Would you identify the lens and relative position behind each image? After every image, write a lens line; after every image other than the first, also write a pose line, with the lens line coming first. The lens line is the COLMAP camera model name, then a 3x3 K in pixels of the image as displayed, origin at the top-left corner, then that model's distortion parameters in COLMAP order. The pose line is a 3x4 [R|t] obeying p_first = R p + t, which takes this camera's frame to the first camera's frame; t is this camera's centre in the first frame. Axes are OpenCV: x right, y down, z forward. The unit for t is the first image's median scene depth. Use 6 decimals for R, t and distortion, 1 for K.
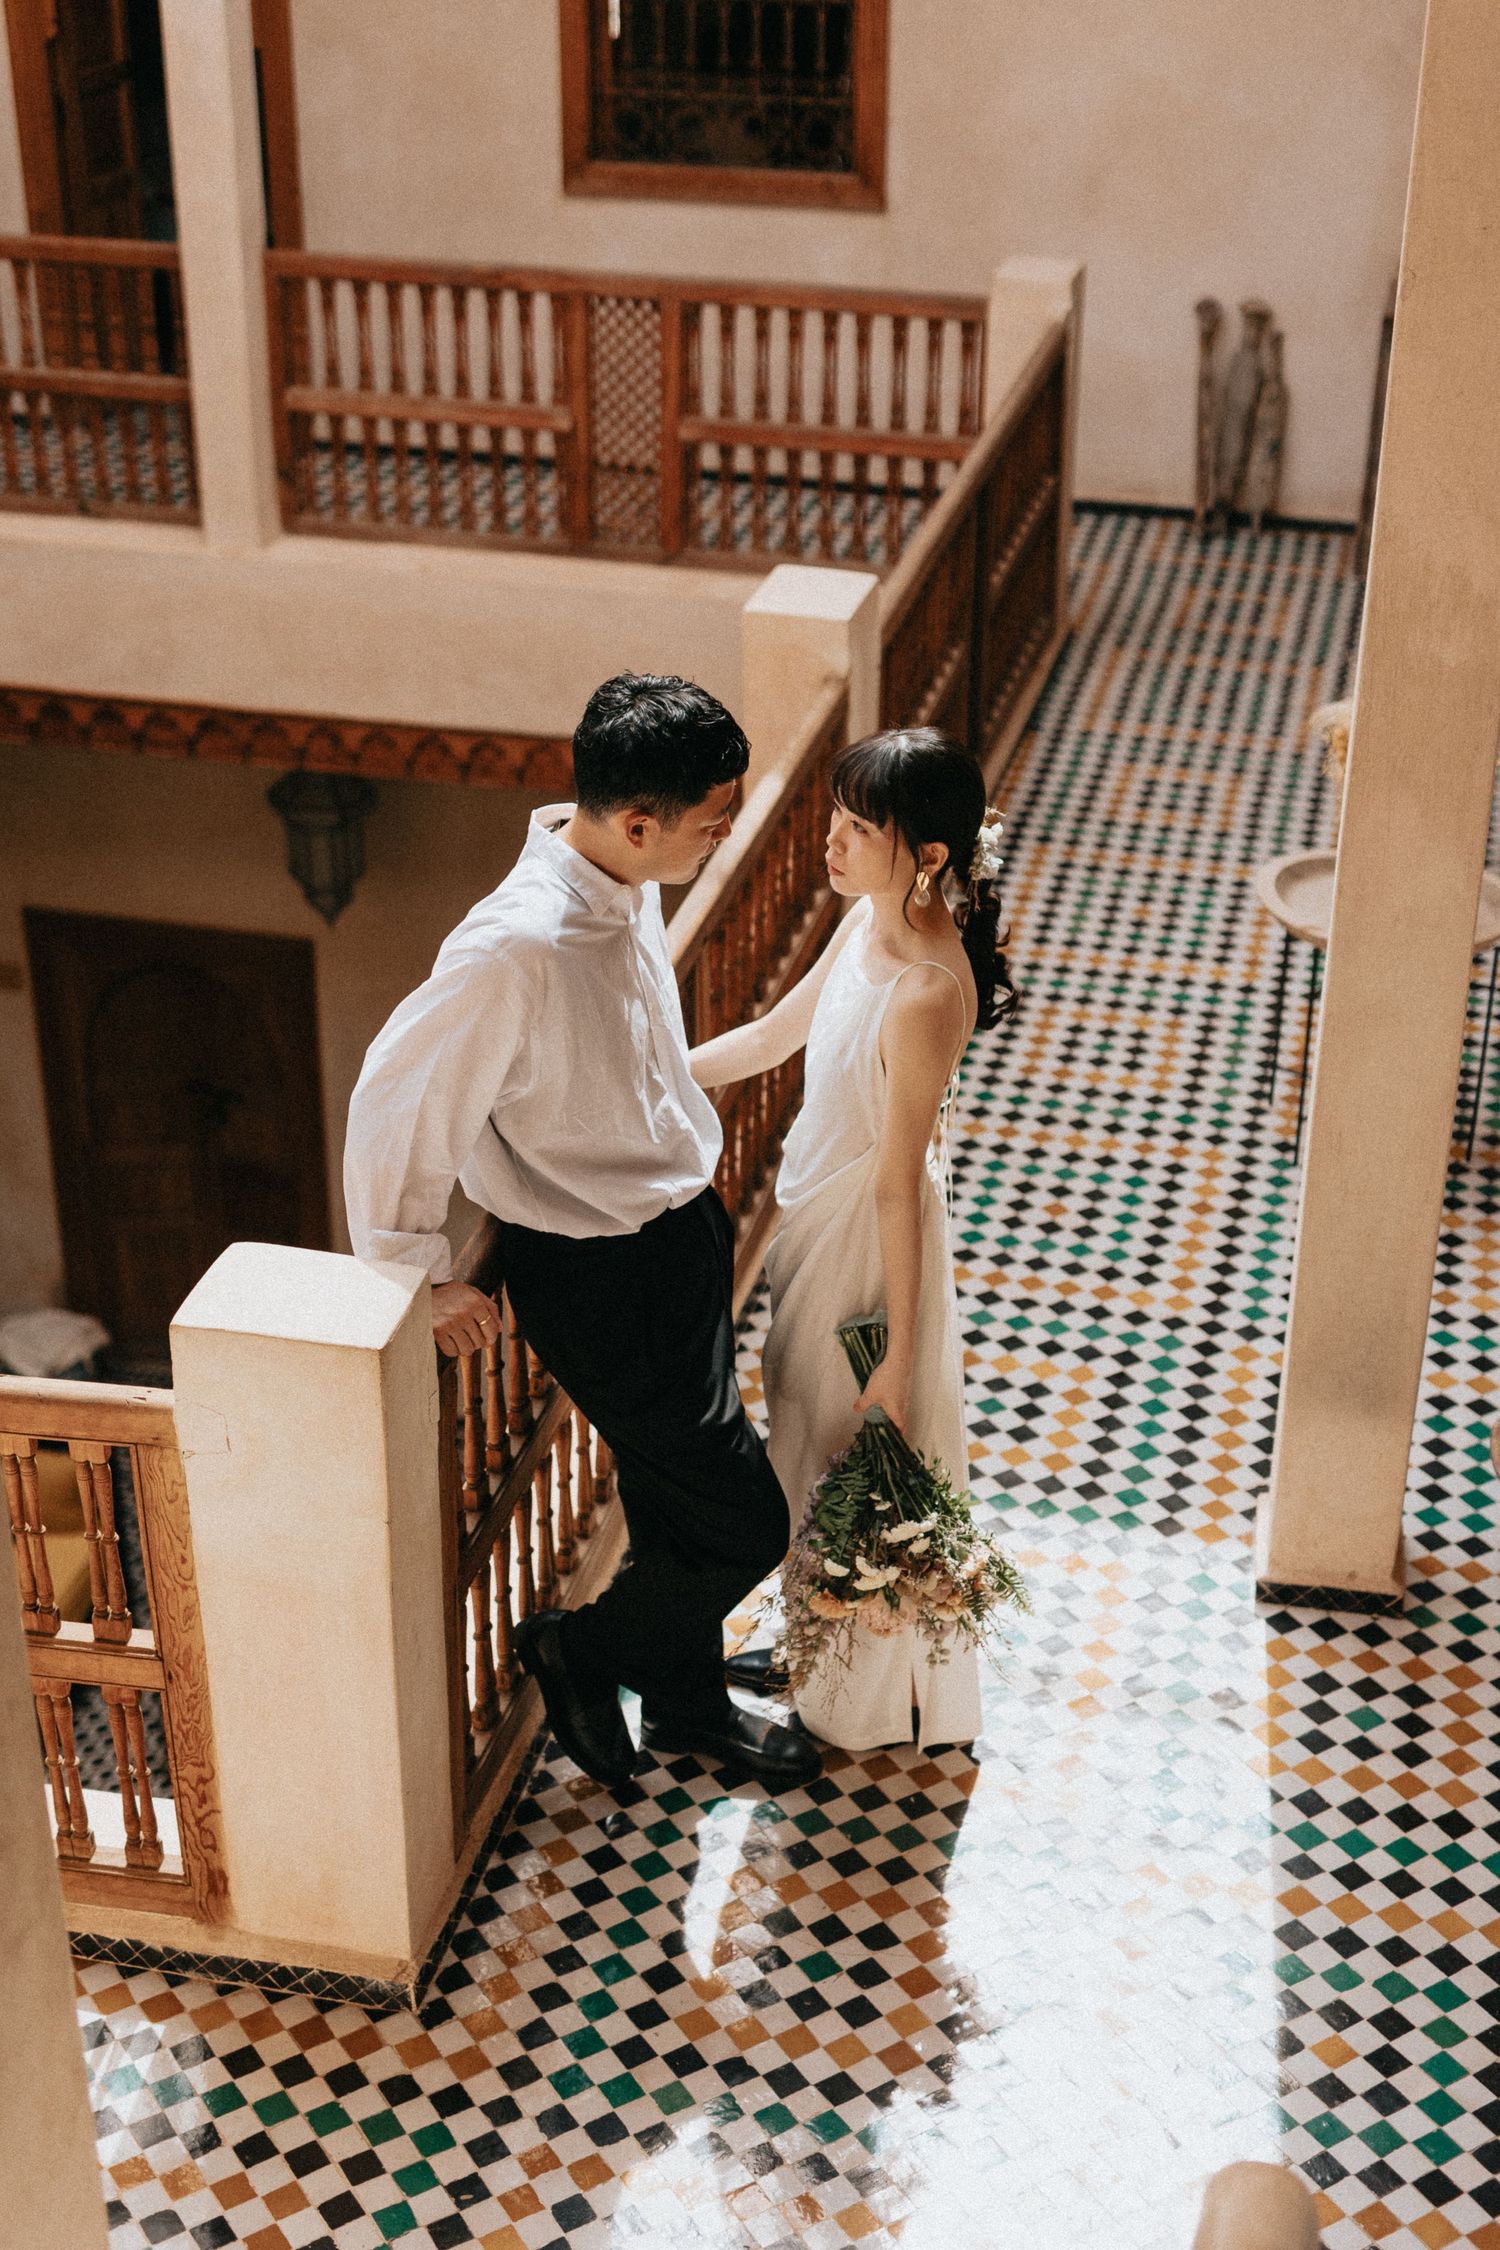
lens RADIAL K [[3137.0, 0, 750.0], [0, 3137.0, 1125.0], [0, 0, 1]] dist [-0.016445, 0.088741]
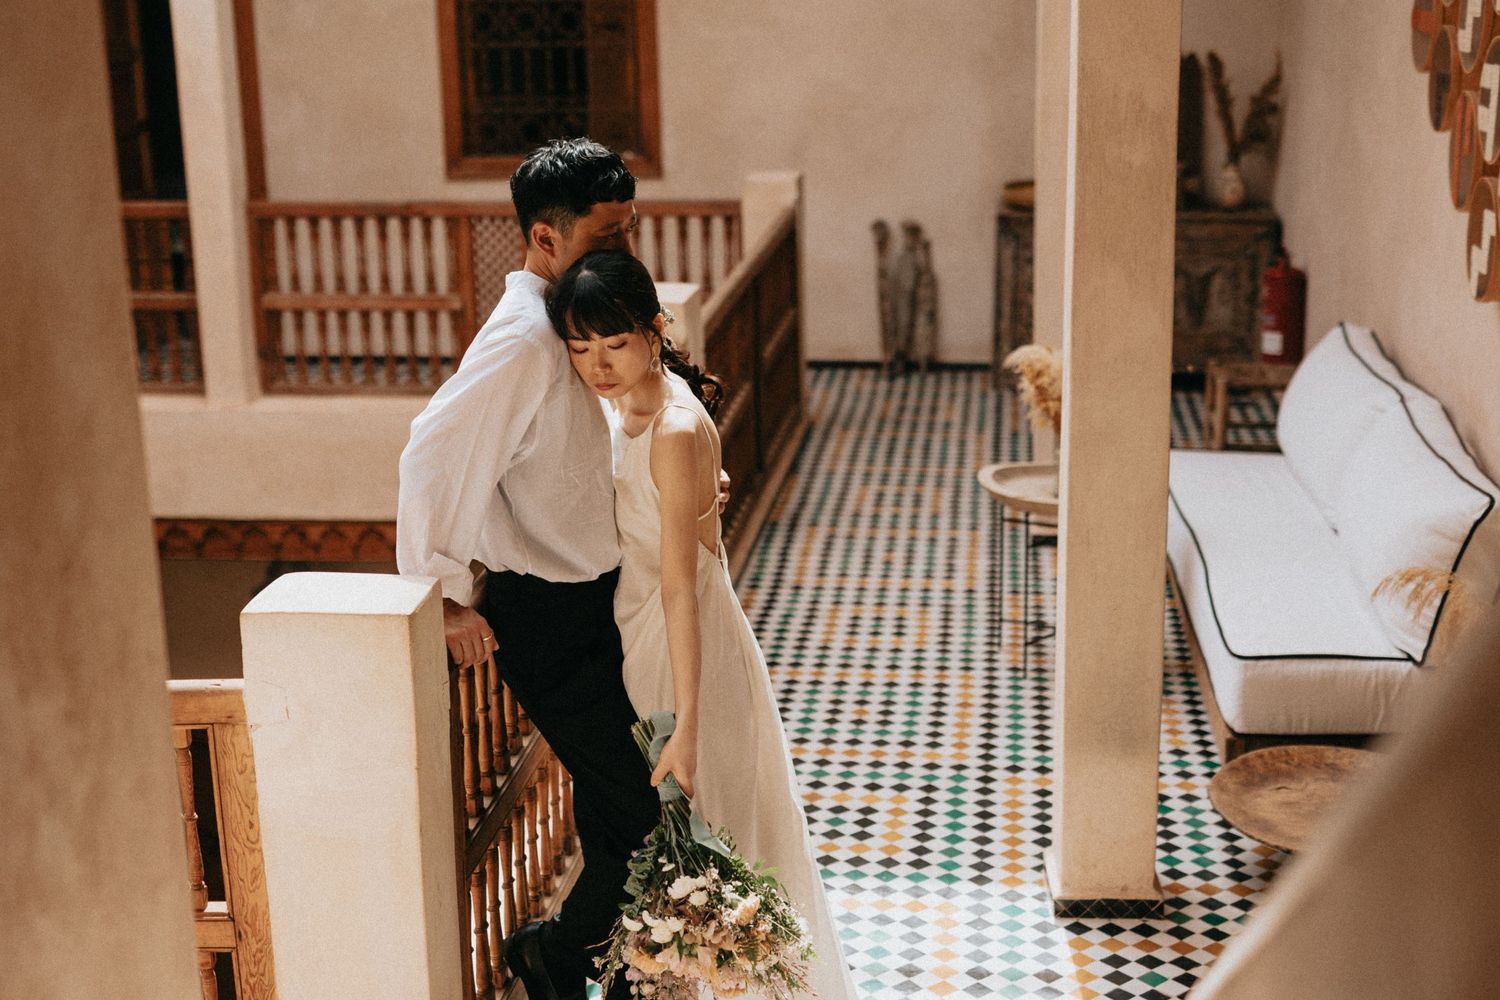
lens RADIAL K [[2086.0, 0, 750.0], [0, 2086.0, 500.0], [0, 0, 1]] dist [-0.020324, 0.080835]
pose [[0.993322, -0.053795, 0.102069, -0.029213], [0.076242, 0.970025, -0.230734, 0.106529], [-0.086597, 0.236975, 0.967649, 0.069601]]
